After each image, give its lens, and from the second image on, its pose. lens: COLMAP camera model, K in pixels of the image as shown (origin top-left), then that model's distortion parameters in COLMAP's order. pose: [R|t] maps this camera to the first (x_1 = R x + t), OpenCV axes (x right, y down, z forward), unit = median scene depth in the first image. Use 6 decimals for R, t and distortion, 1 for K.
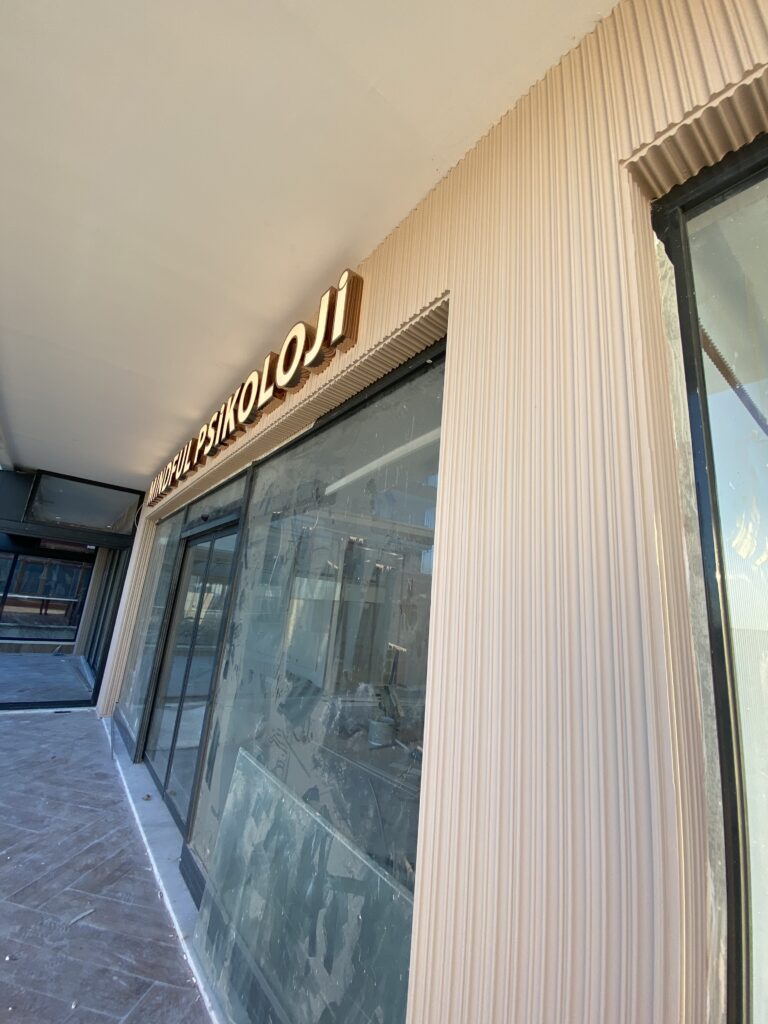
lens RADIAL K [[414.1, 0, 384.0], [0, 414.1, 512.0], [0, 0, 1]] dist [0.018477, -0.019271]
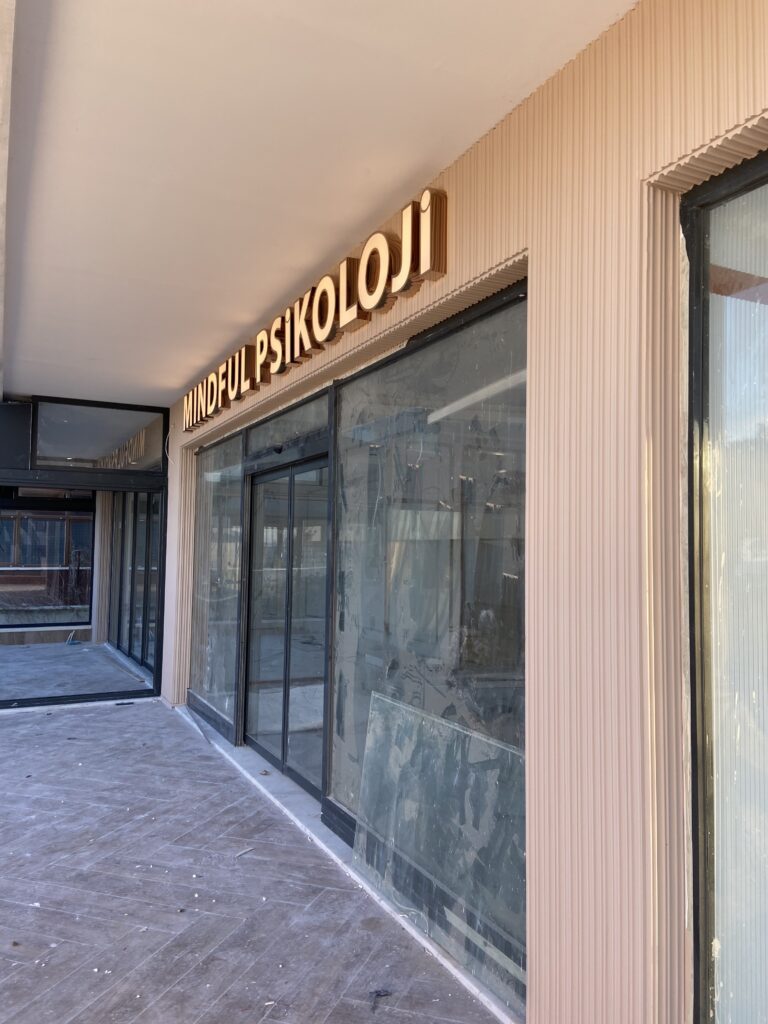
lens RADIAL K [[769.1, 0, 384.0], [0, 769.1, 512.0], [0, 0, 1]] dist [0.060082, -0.000259]
pose [[0.975541, -0.084126, -0.203080, 0.081254], [0.118599, 0.979299, 0.164038, -0.135045], [0.185076, -0.184111, 0.965324, -0.624441]]
